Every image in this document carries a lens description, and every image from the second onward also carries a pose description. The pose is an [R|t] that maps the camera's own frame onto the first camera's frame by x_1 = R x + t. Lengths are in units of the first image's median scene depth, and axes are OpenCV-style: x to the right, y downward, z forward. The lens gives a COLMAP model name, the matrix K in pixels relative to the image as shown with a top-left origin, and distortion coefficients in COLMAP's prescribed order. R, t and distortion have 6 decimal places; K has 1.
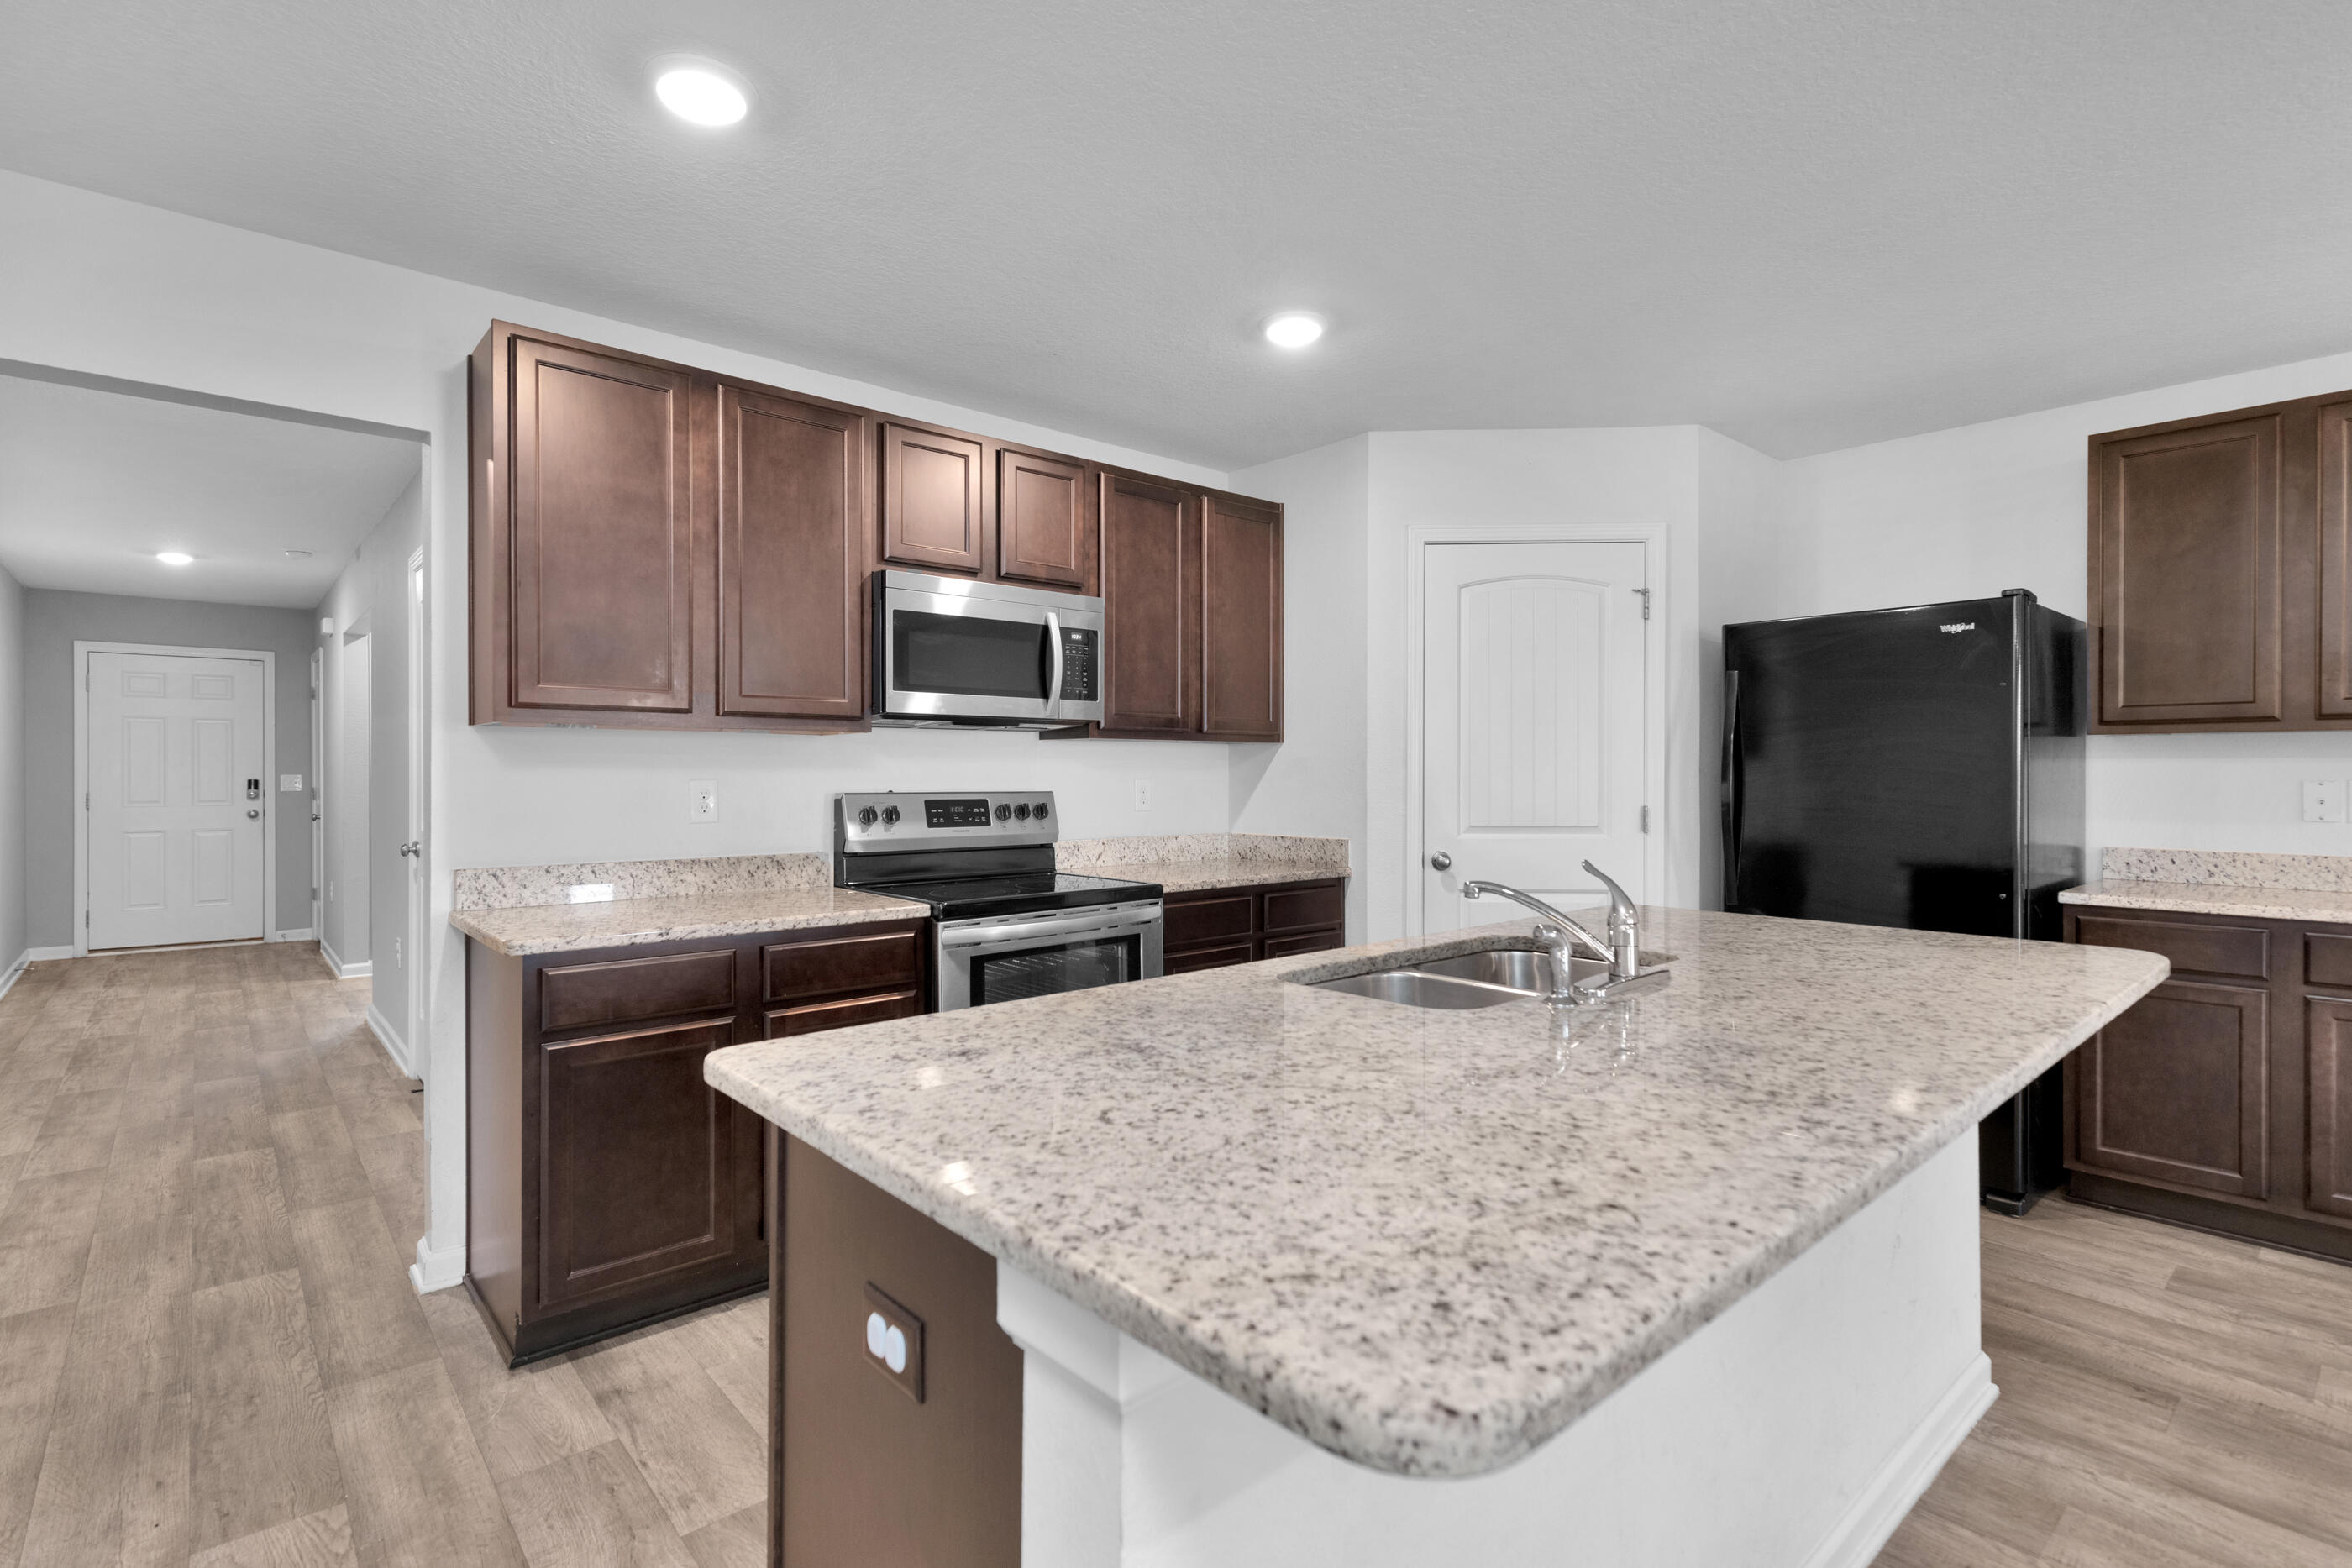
lens RADIAL K [[1138.6, 0, 1254.5], [0, 1138.6, 771.2], [0, 0, 1]] dist [0.008527, -0.006583]
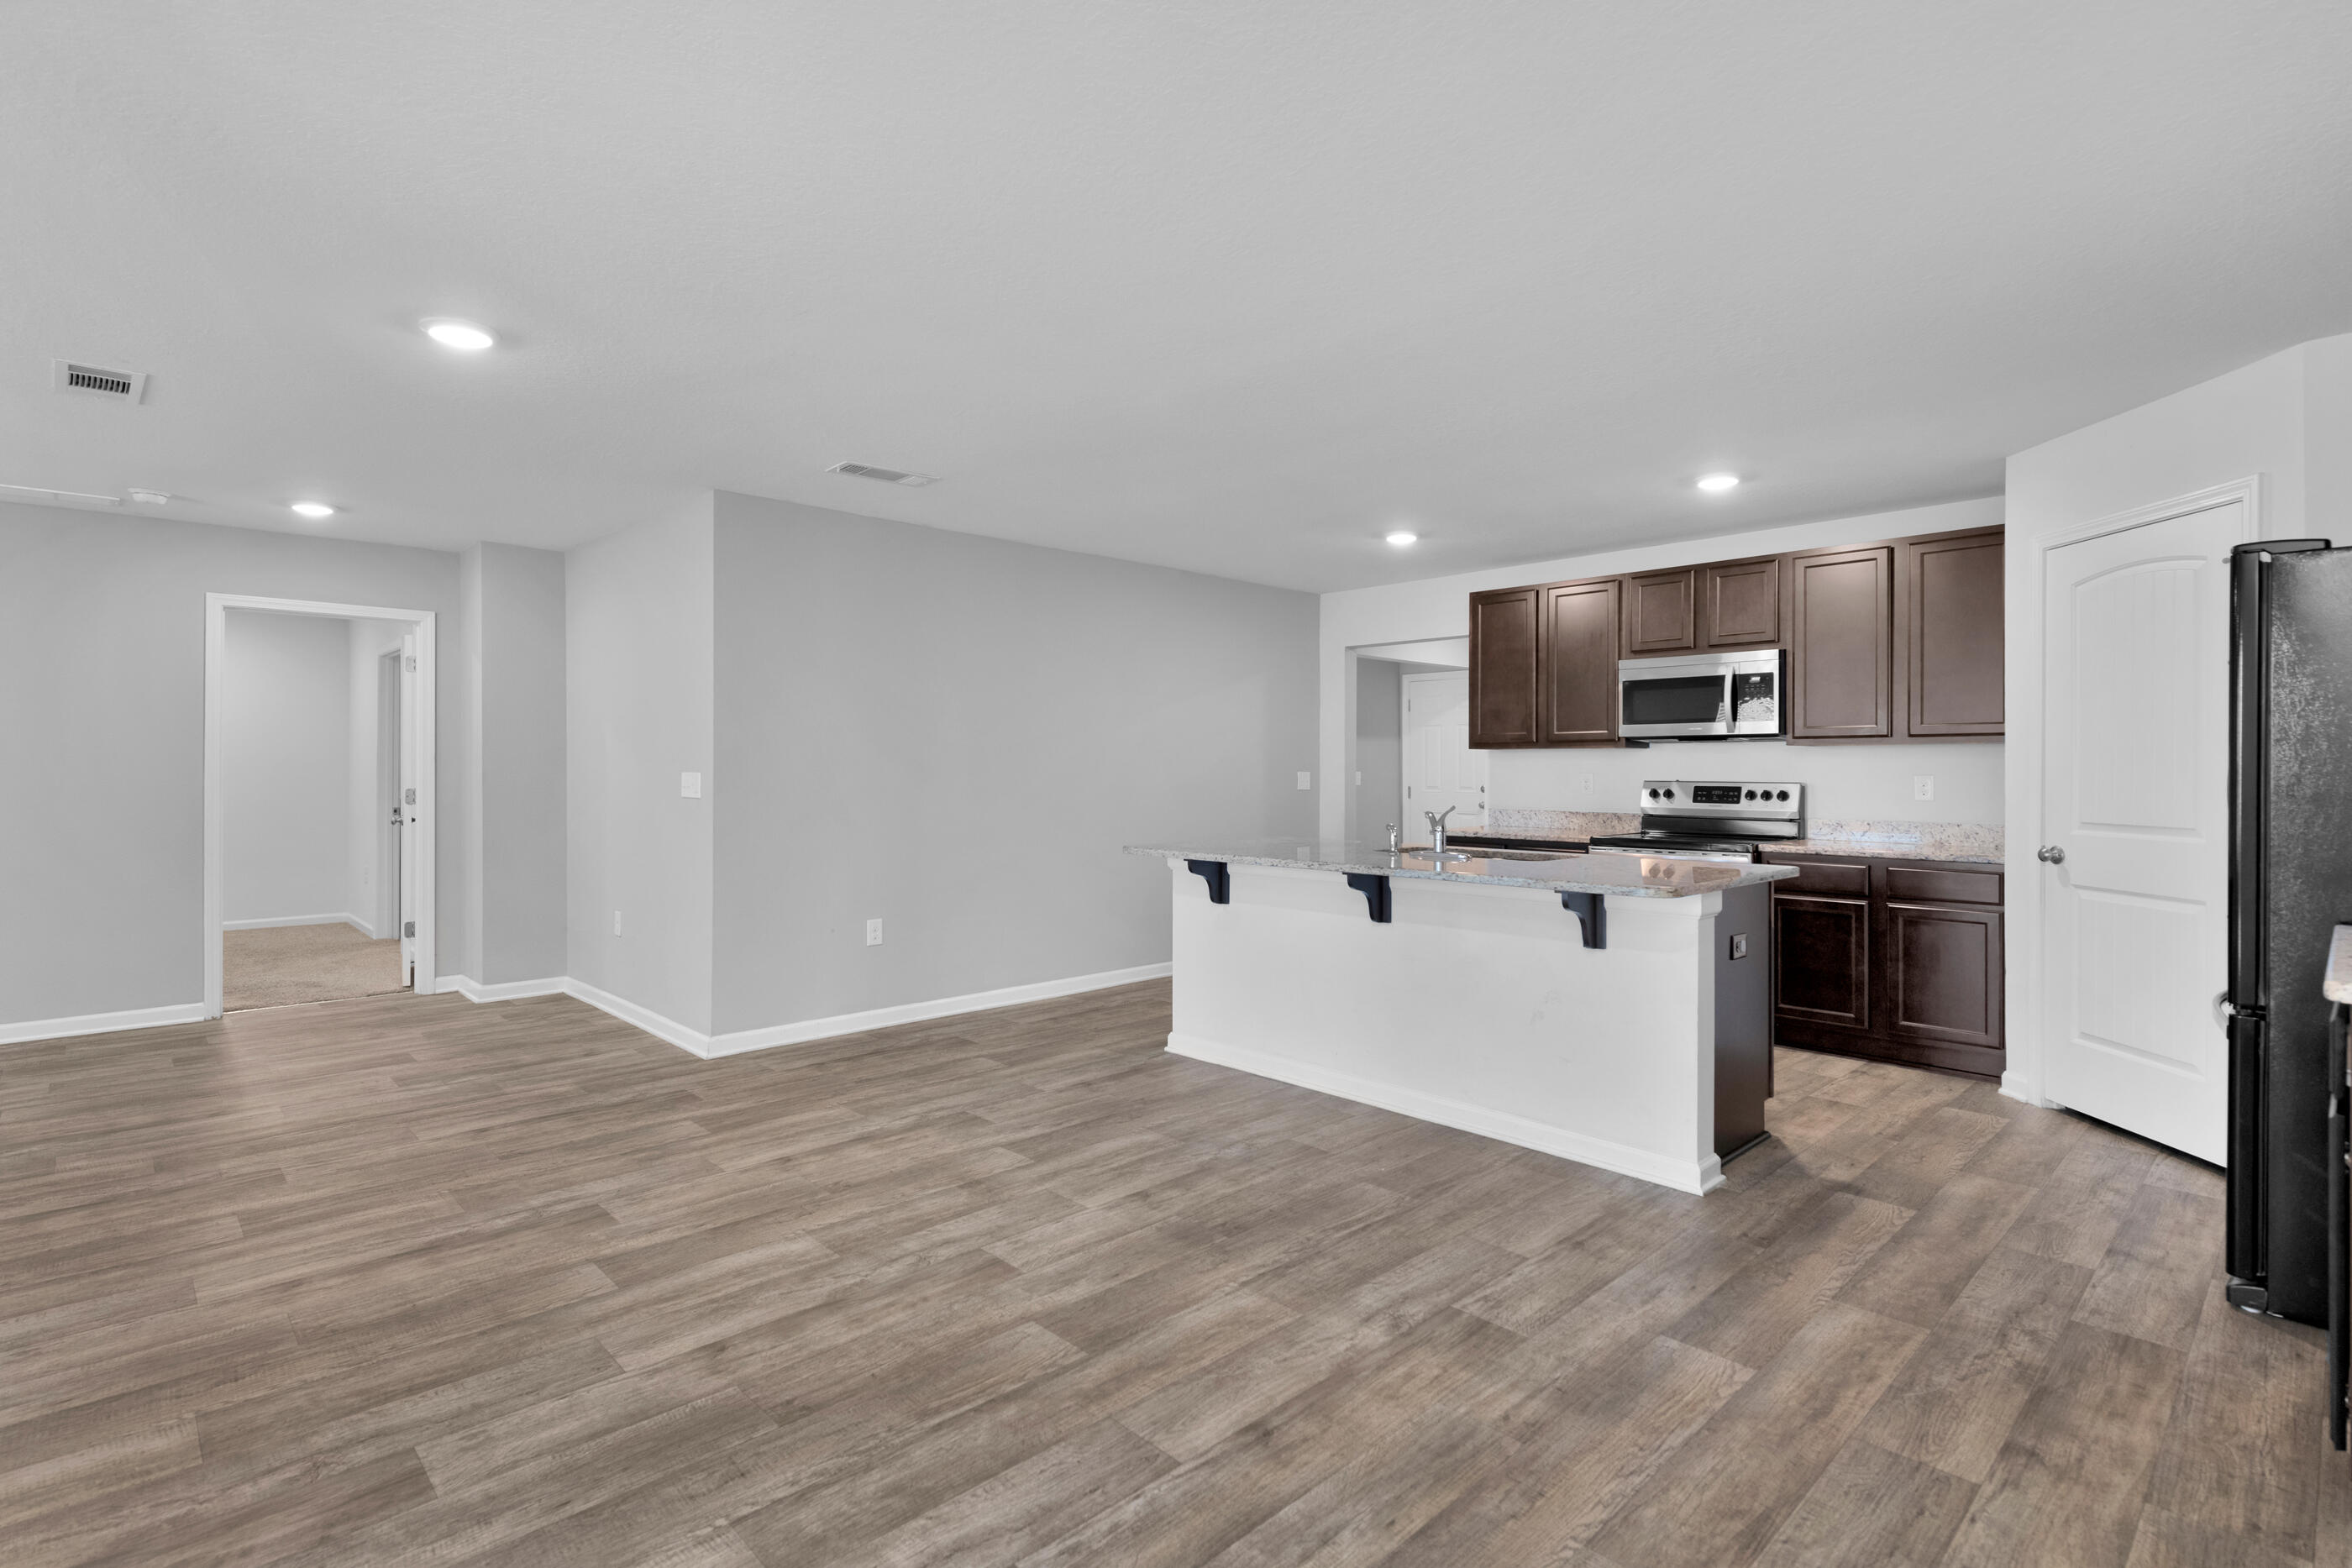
lens RADIAL K [[1138.6, 0, 1099.0], [0, 1138.6, 767.8], [0, 0, 1]] dist [0.008527, -0.006583]
pose [[-0.030553, -0.002666, -0.999530, 1.474086], [-0.004447, 0.999987, -0.002531, 0.007479], [0.999523, 0.004368, -0.030565, 0.193296]]
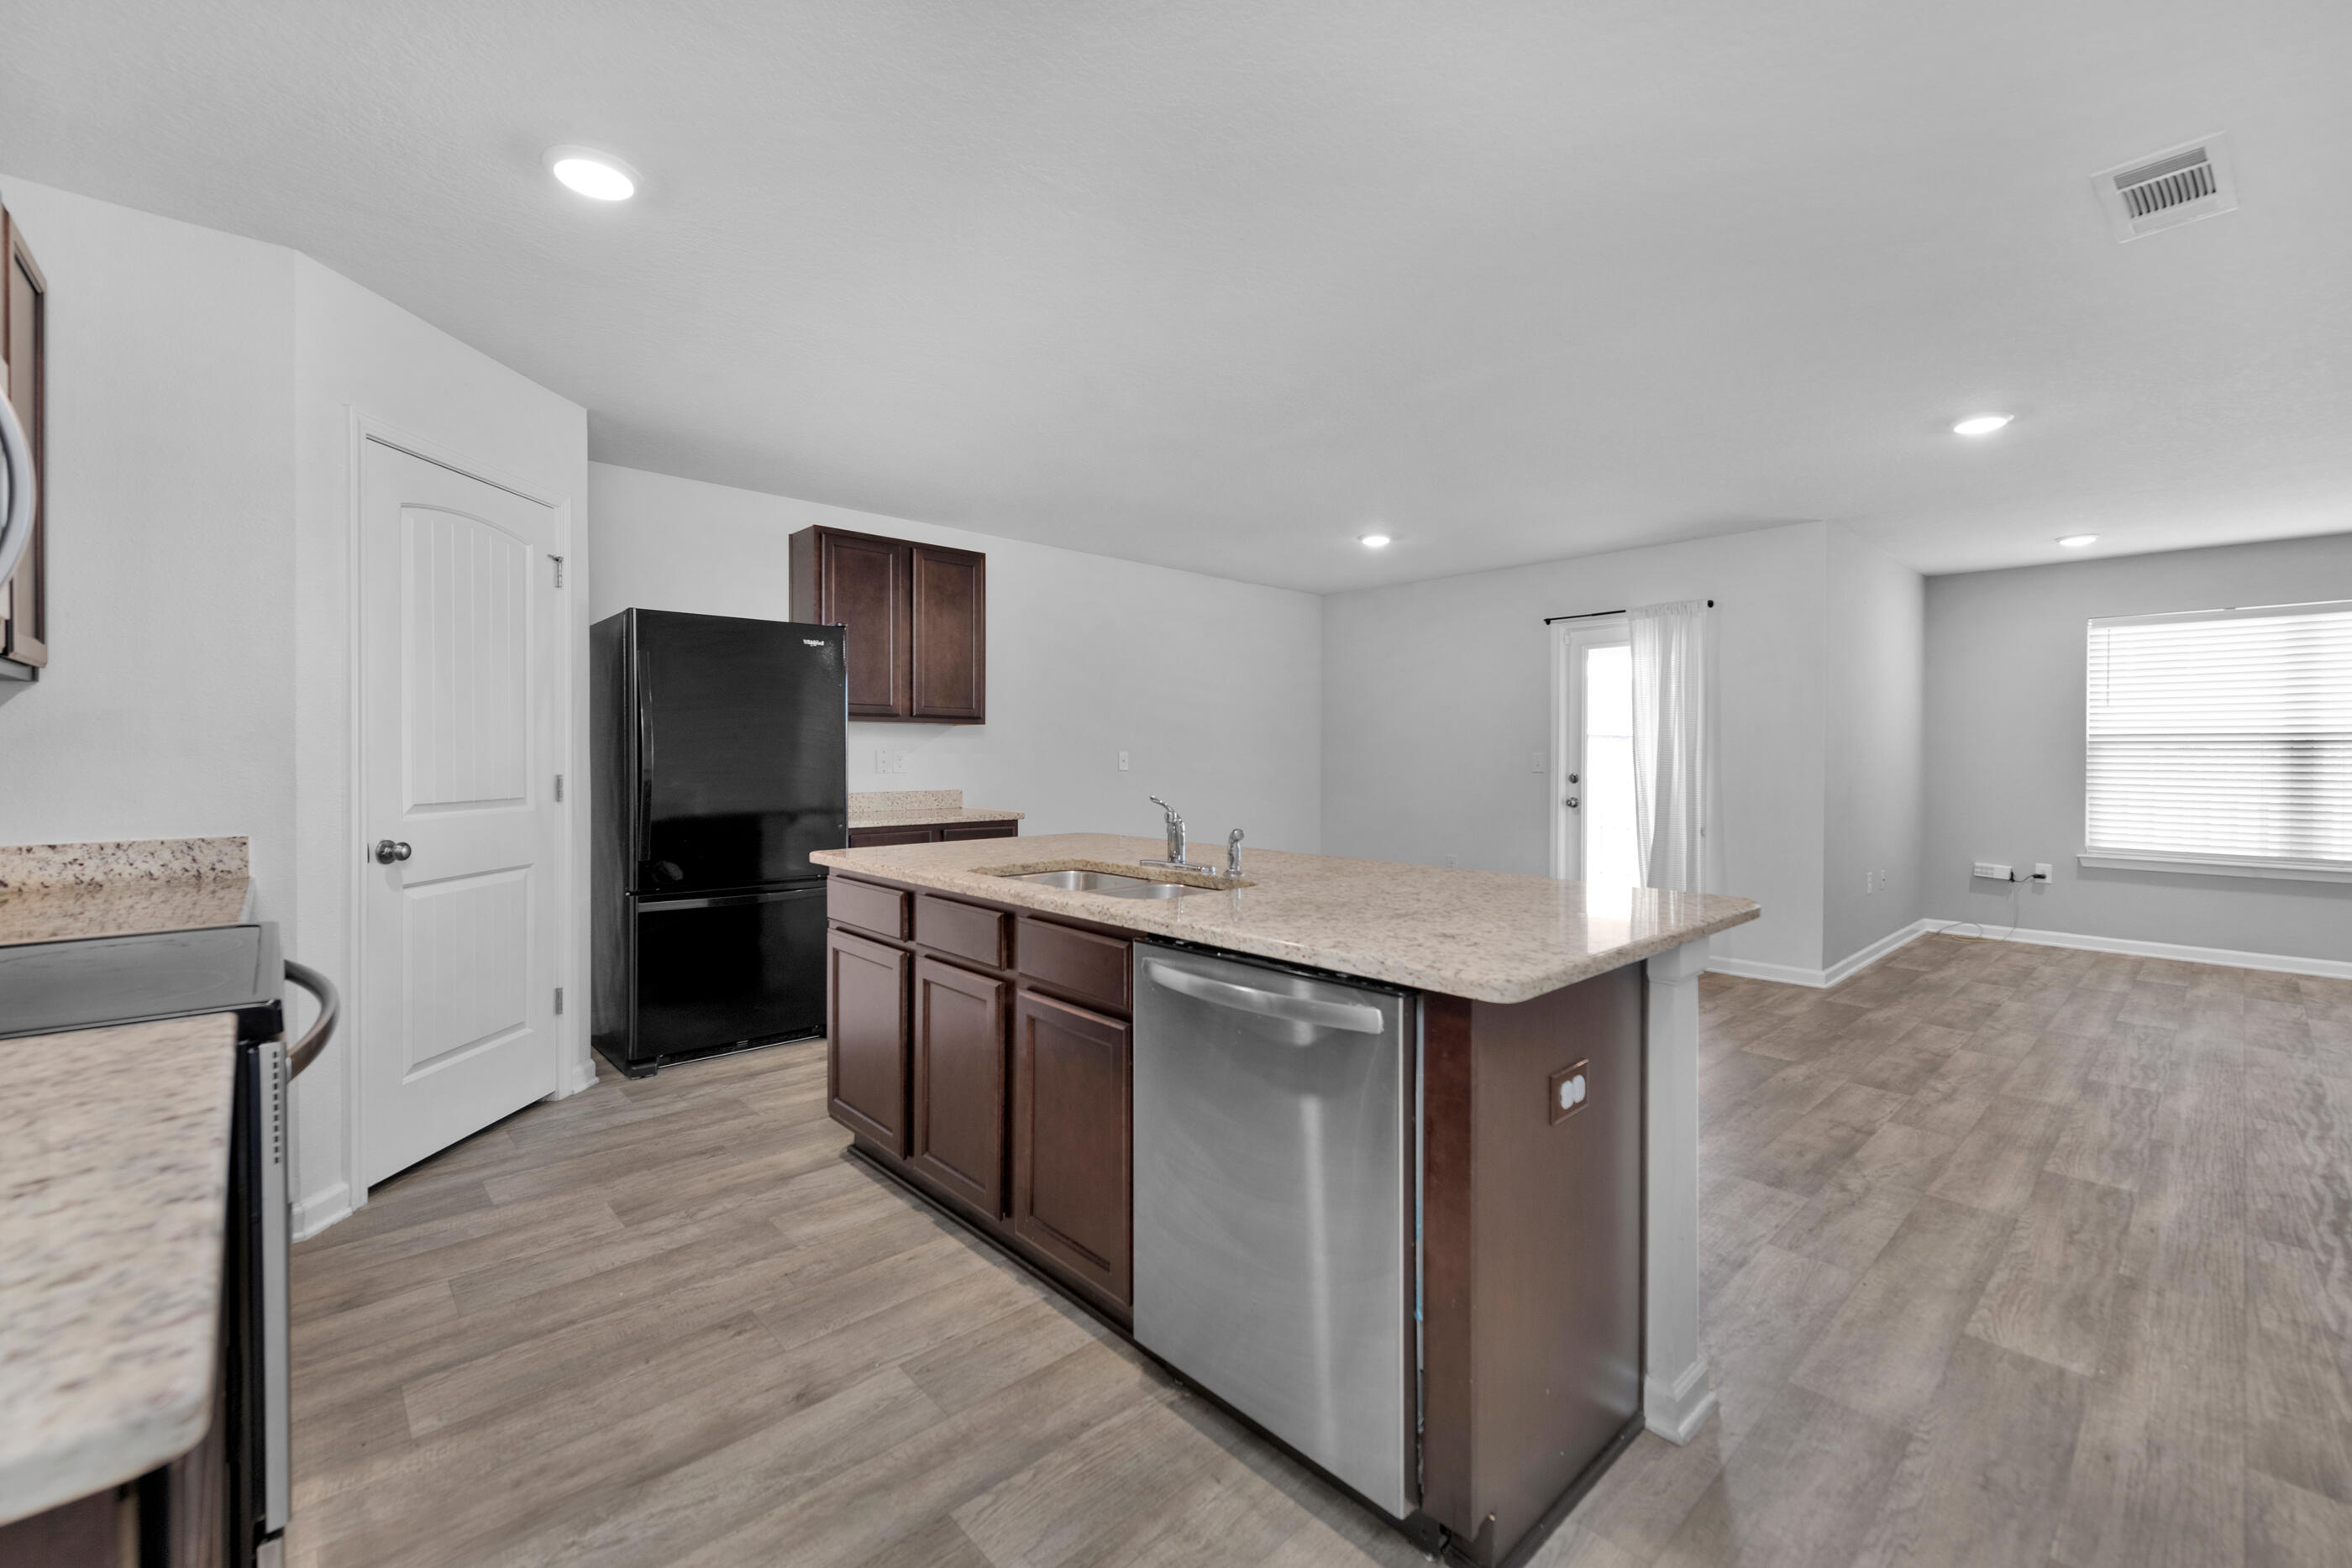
lens RADIAL K [[958.6, 0, 1164.0], [0, 958.6, 751.9], [0, 0, 1]] dist [0.012283, -0.002898]
pose [[0.012663, 0.000552, 0.999920, -0.585736], [-0.004677, 0.999989, -0.000493, 0.009633], [-0.999909, -0.004670, 0.012665, 0.544517]]
